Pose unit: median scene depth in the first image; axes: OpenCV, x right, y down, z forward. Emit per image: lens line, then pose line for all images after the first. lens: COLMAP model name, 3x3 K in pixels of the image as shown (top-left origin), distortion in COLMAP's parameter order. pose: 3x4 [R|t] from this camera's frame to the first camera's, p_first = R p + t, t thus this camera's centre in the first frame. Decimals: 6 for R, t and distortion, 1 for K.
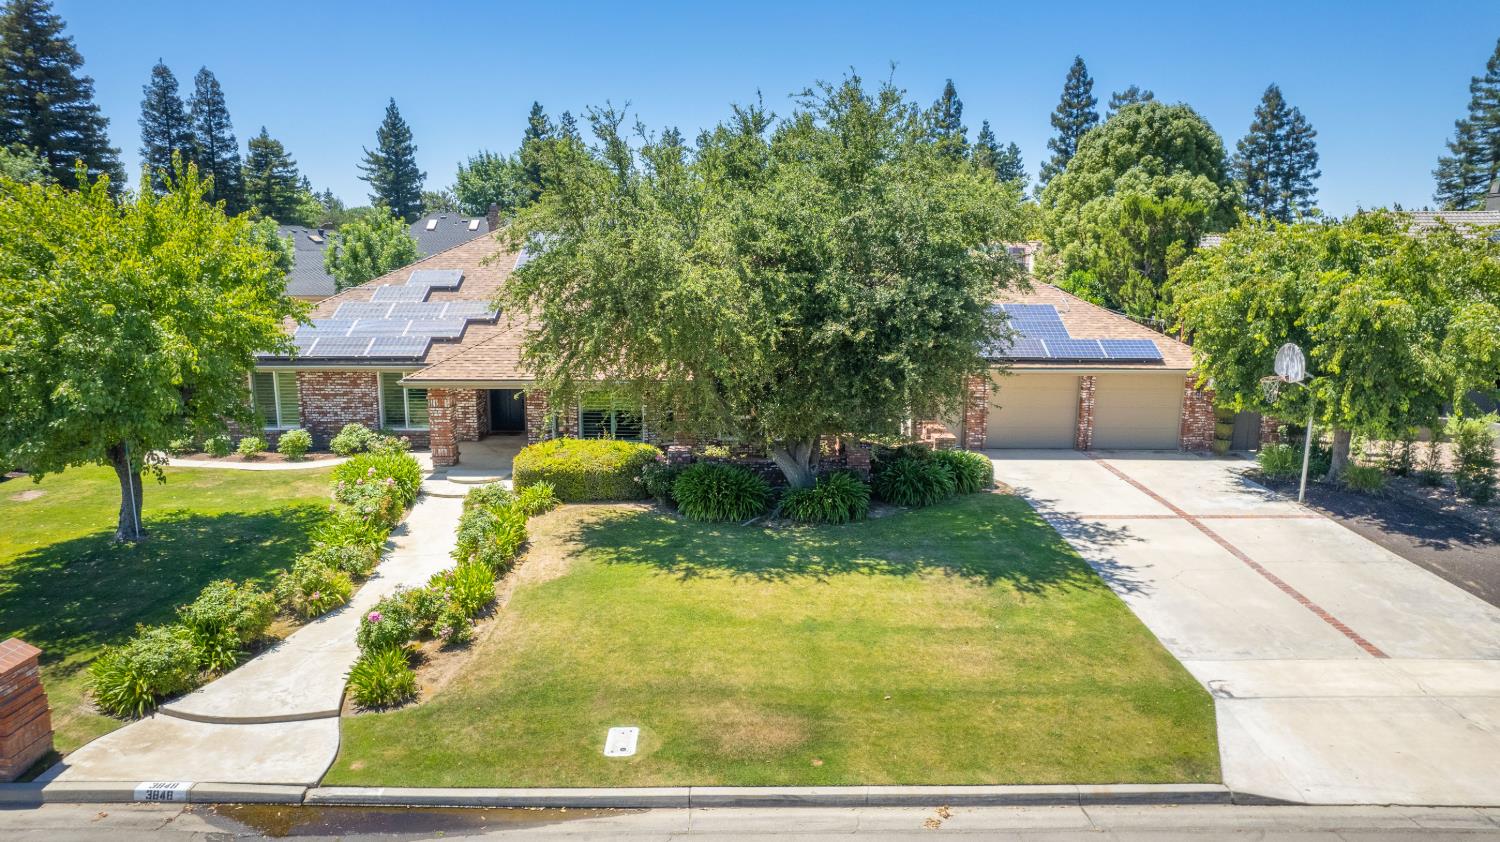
lens RADIAL K [[956.8, 0, 750.0], [0, 956.8, 421.0], [0, 0, 1]] dist [-0.065634, 0.054055]
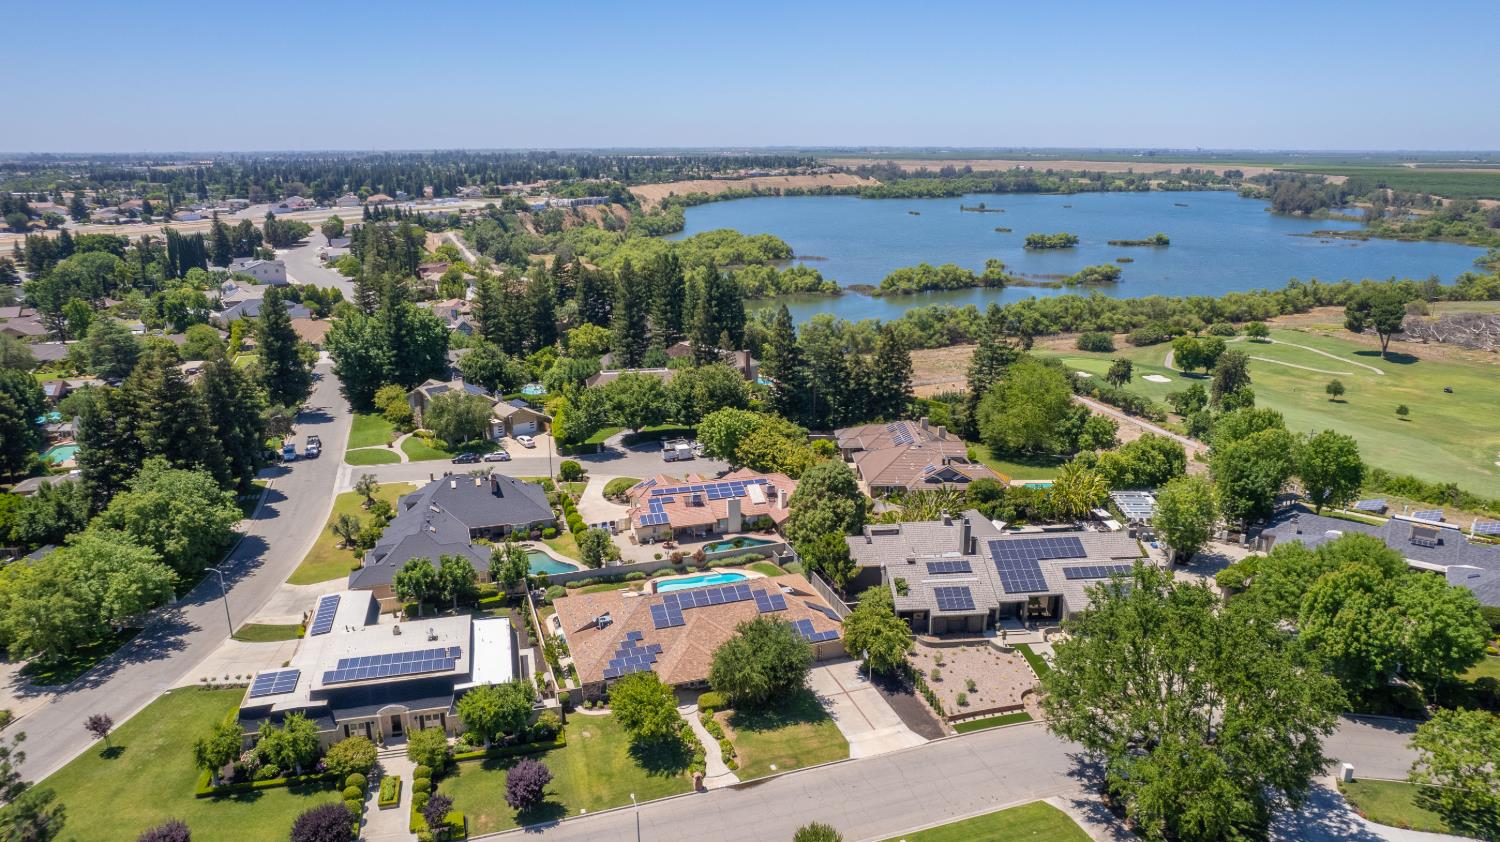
lens RADIAL K [[956.8, 0, 750.0], [0, 956.8, 421.0], [0, 0, 1]] dist [-0.065634, 0.054055]
pose [[0.948253, -0.090436, 0.304365, -1.583100], [0.067665, 0.994117, 0.084570, -2.032466], [-0.310223, -0.059599, 0.948794, -3.946337]]
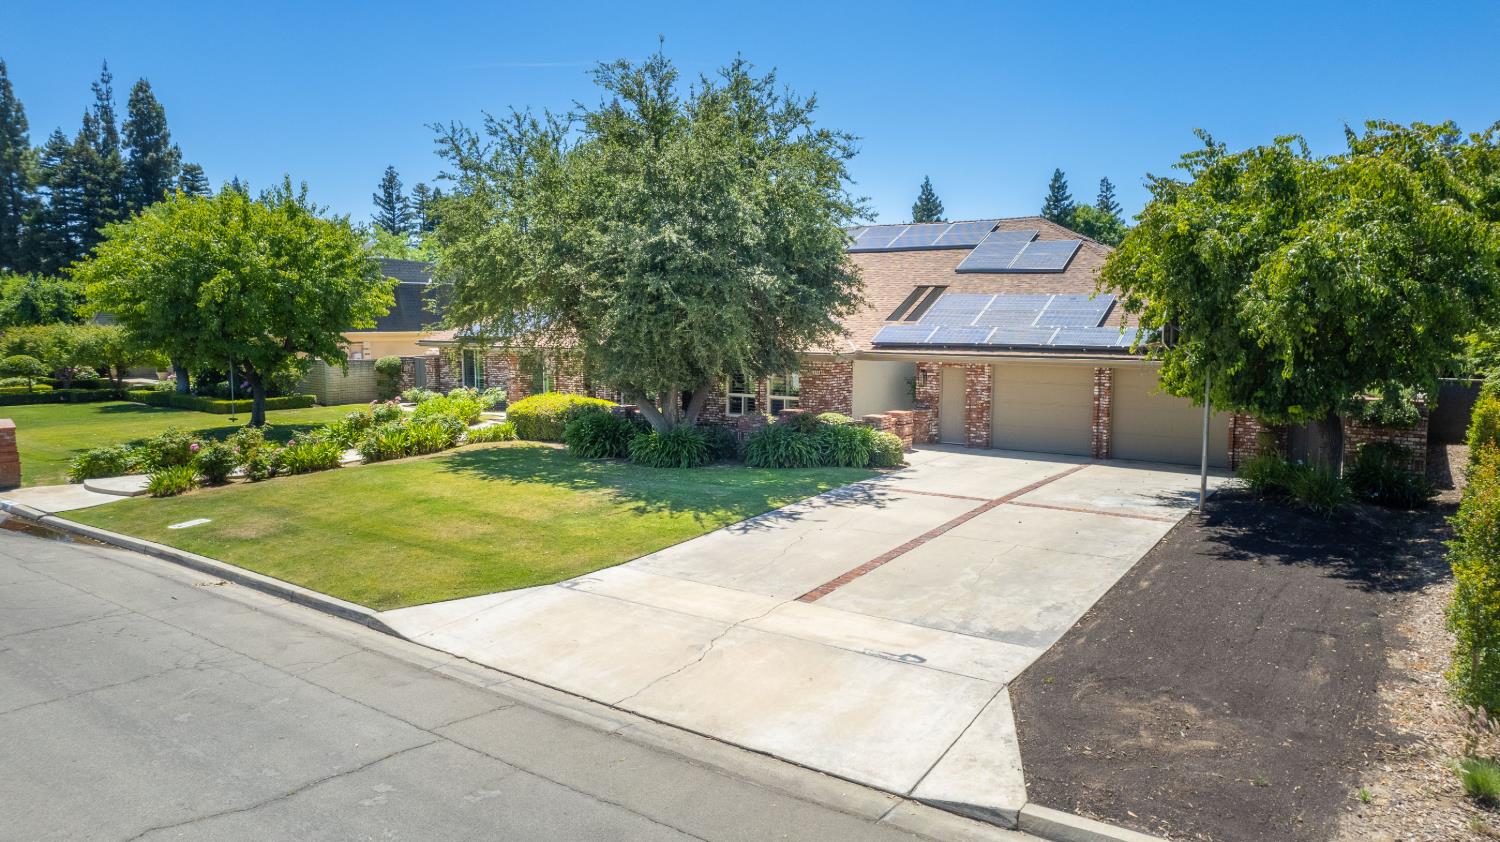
lens RADIAL K [[956.8, 0, 750.0], [0, 956.8, 421.0], [0, 0, 1]] dist [-0.065634, 0.054055]
pose [[0.817148, 0.057206, -0.573583, 0.942554], [-0.104226, 0.993325, -0.049415, 0.117954], [0.566927, 0.100161, 0.817656, 0.220650]]
